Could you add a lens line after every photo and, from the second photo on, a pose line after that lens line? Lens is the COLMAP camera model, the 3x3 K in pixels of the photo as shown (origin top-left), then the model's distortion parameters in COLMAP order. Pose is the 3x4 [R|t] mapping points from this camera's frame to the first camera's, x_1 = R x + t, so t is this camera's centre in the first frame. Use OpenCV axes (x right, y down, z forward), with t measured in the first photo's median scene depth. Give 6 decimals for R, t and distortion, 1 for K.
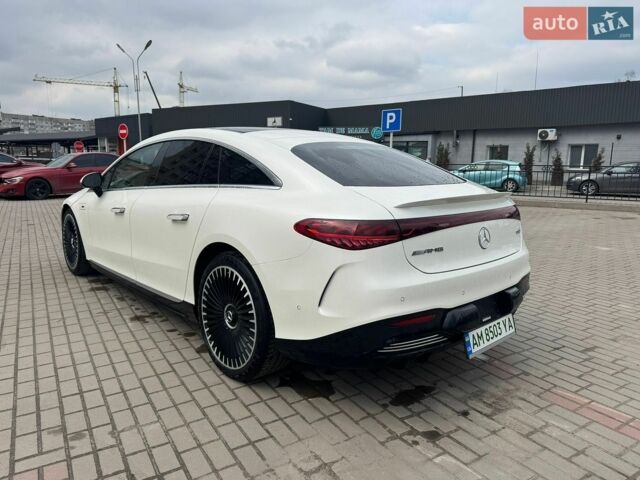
lens RADIAL K [[452.5, 0, 314.4], [0, 452.5, 242.6], [0, 0, 1]] dist [0.022149, -0.025297]
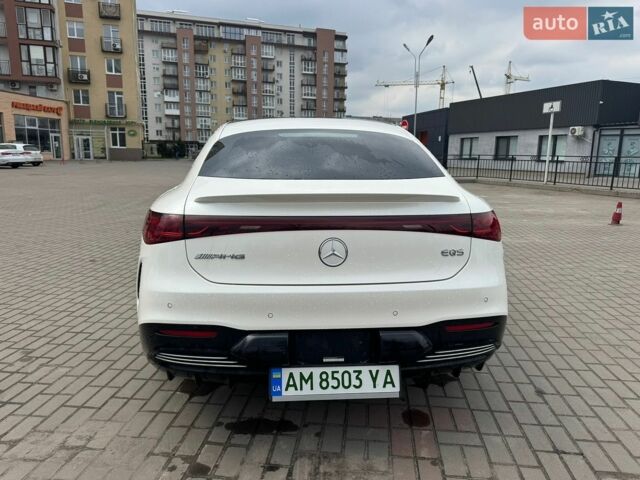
lens RADIAL K [[452.5, 0, 320.4], [0, 452.5, 239.5], [0, 0, 1]] dist [0.022149, -0.025297]
pose [[0.788127, 0.108018, -0.605961, 0.821831], [-0.103832, 0.993704, 0.042091, -0.060581], [0.606692, 0.029745, 0.794380, 0.402972]]
